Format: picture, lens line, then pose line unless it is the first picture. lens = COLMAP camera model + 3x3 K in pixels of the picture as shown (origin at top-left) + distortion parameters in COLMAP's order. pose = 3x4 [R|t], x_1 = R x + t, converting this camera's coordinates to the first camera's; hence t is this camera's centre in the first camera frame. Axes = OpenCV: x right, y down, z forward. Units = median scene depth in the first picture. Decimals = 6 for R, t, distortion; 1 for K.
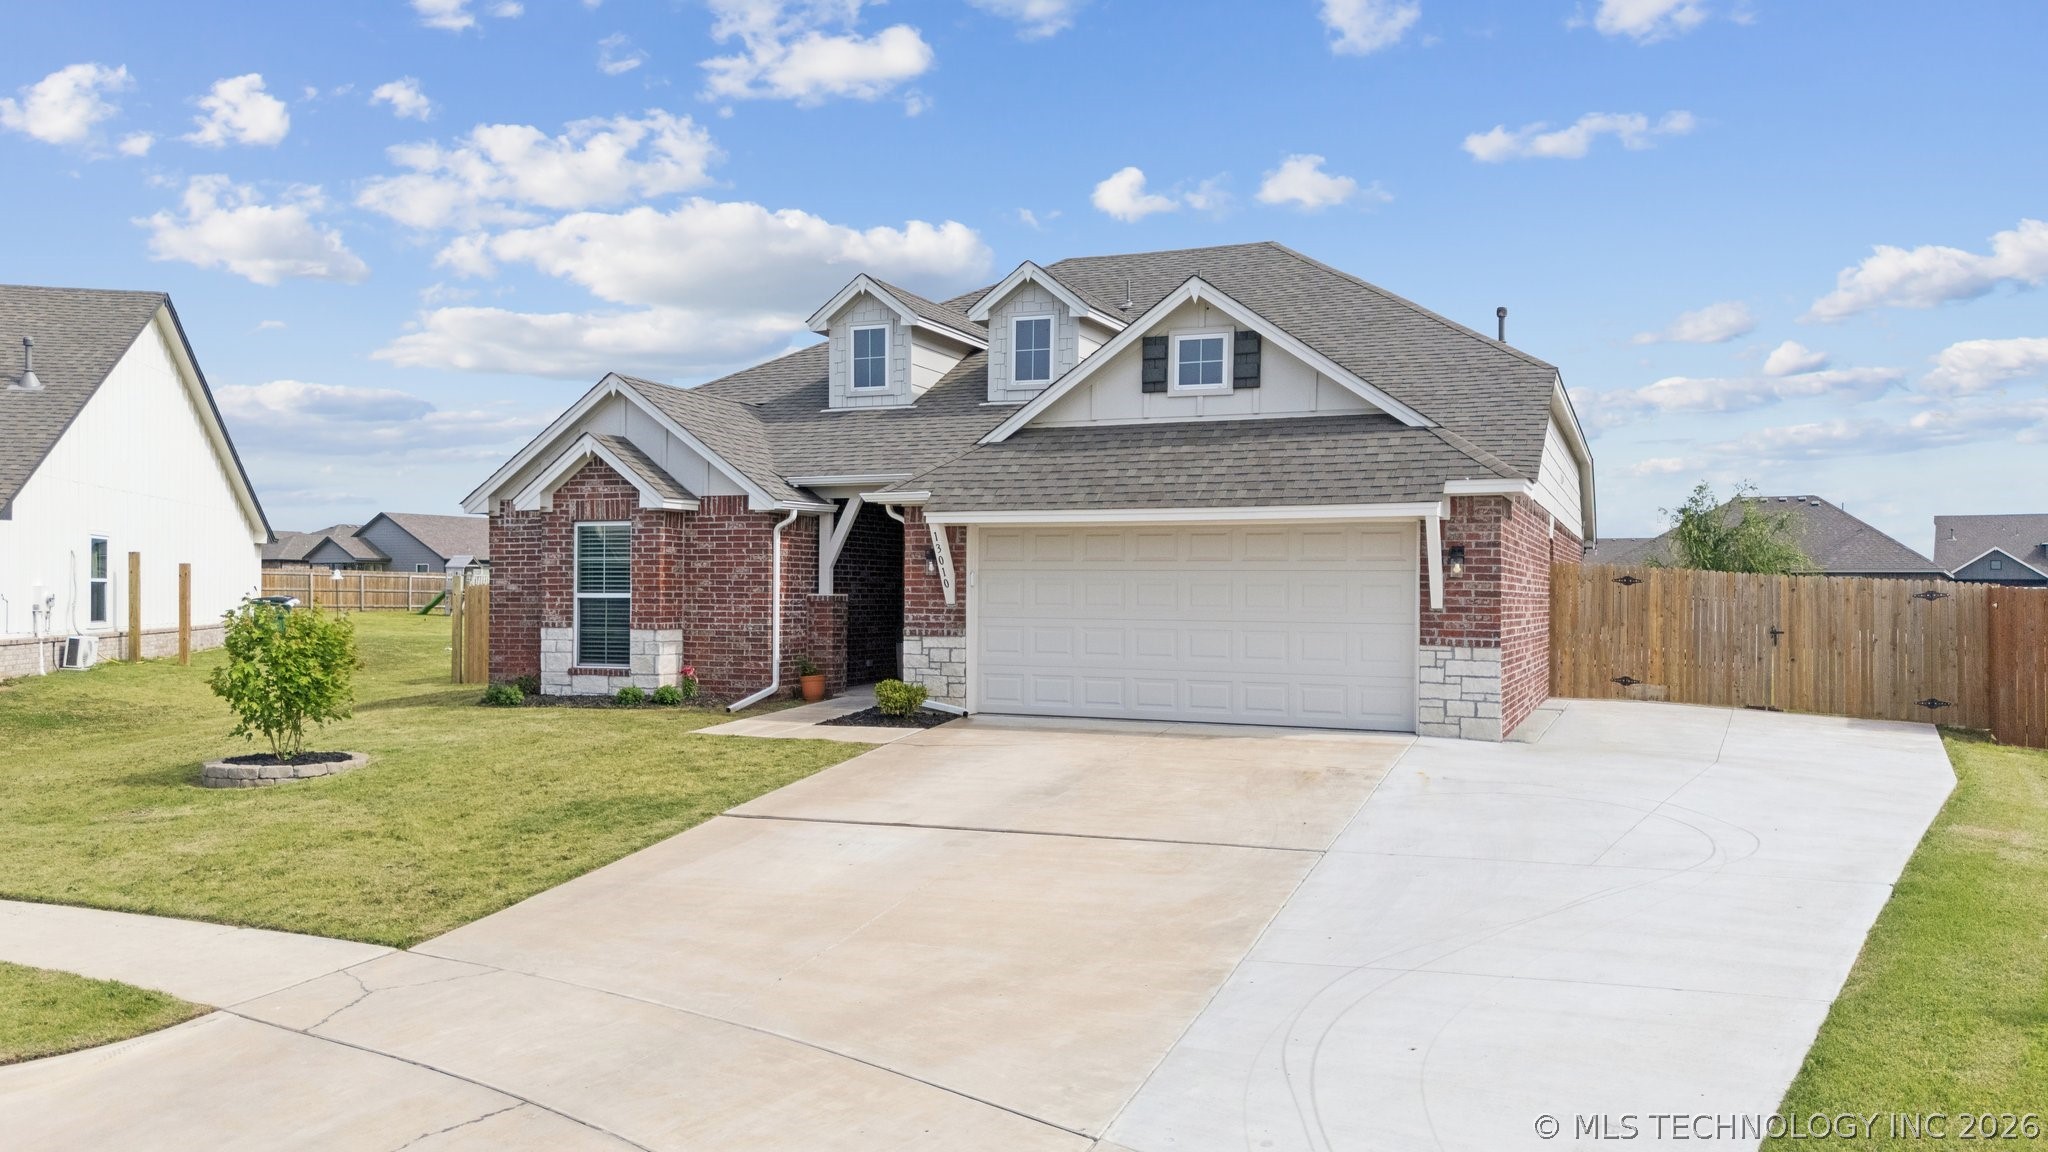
lens RADIAL K [[1457.8, 0, 1024.0], [0, 1457.8, 576.0], [0, 0, 1]] dist [0.037379, -0.001142]
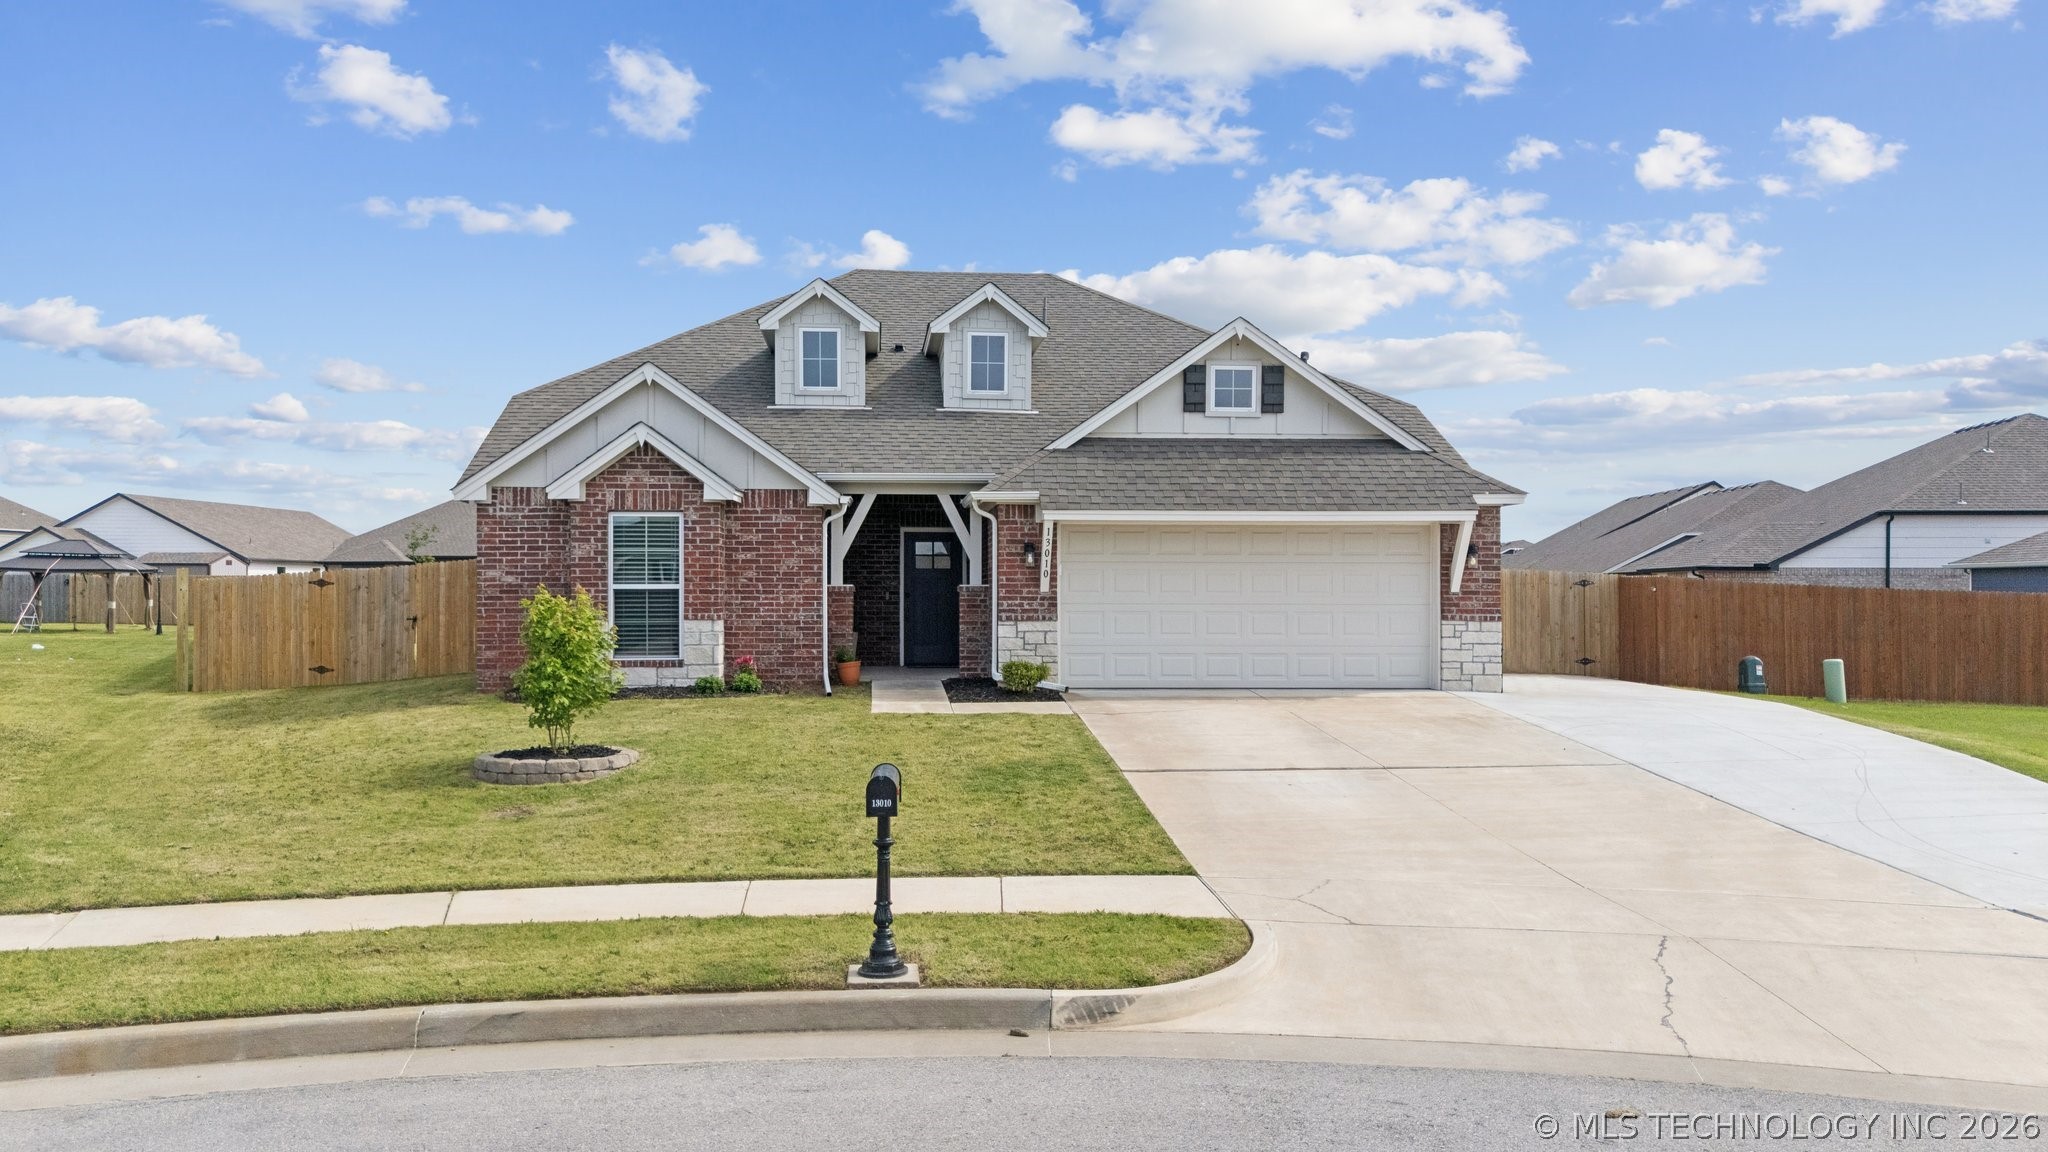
lens RADIAL K [[1446.2, 0, 1024.0], [0, 1446.2, 576.0], [0, 0, 1]] dist [0.061503, 0.000471]
pose [[0.900750, -0.001192, 0.434335, -0.536591], [-0.000148, 0.999995, 0.003051, 0.003417], [-0.434337, -0.002812, 0.900746, 0.001743]]
